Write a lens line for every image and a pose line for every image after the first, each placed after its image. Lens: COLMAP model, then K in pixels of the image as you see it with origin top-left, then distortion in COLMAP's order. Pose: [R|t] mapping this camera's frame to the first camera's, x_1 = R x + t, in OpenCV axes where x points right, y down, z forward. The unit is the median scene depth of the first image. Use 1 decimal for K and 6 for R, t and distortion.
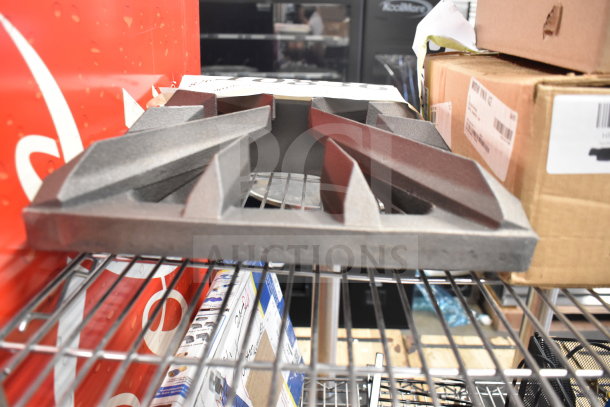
lens RADIAL K [[502.4, 0, 308.8], [0, 502.4, 201.5], [0, 0, 1]] dist [-0.094545, 0.002343]
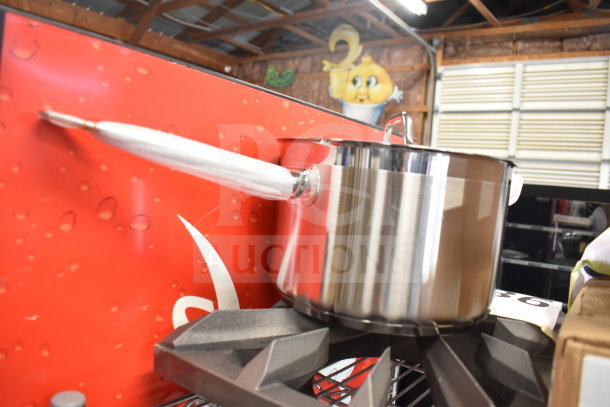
lens RADIAL K [[462.3, 0, 306.2], [0, 462.3, 219.5], [0, 0, 1]] dist [-0.099169, 0.006939]
pose [[0.823344, 0.086342, -0.560936, 0.507638], [-0.251691, 0.941403, -0.224527, -0.136552], [0.508681, 0.326046, 0.796830, -0.013404]]
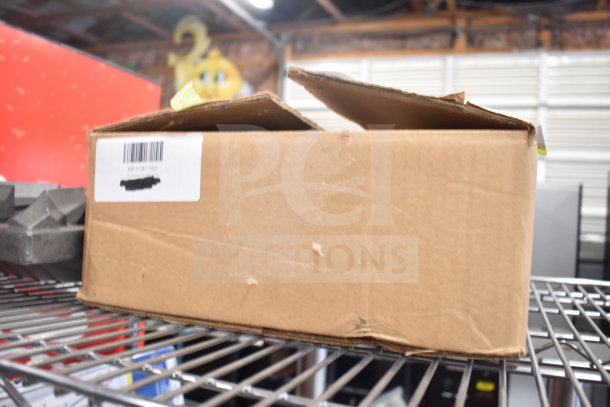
lens RADIAL K [[503.8, 0, 303.0], [0, 503.8, 202.3], [0, 0, 1]] dist [-0.099196, 0.014332]
pose [[0.948669, 0.031610, -0.314688, 1.416322], [-0.141237, 0.932610, -0.332099, 0.292221], [0.282984, 0.359498, 0.889203, 0.047171]]
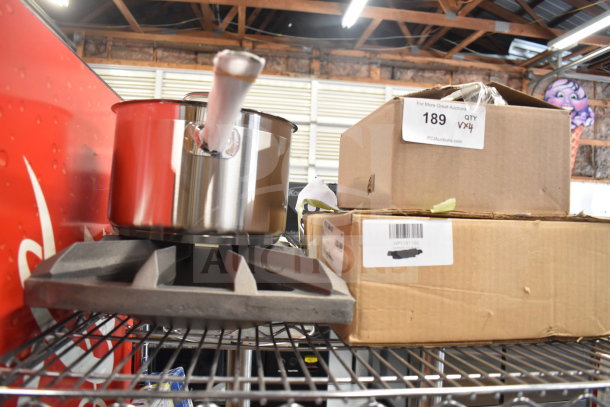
lens RADIAL K [[462.3, 0, 305.0], [0, 462.3, 201.4], [0, 0, 1]] dist [-0.099169, 0.006939]
pose [[0.986858, 0.027668, 0.159201, 0.047782], [0.031063, 0.934372, -0.354941, 0.282119], [-0.158574, 0.355222, 0.921234, -0.462618]]
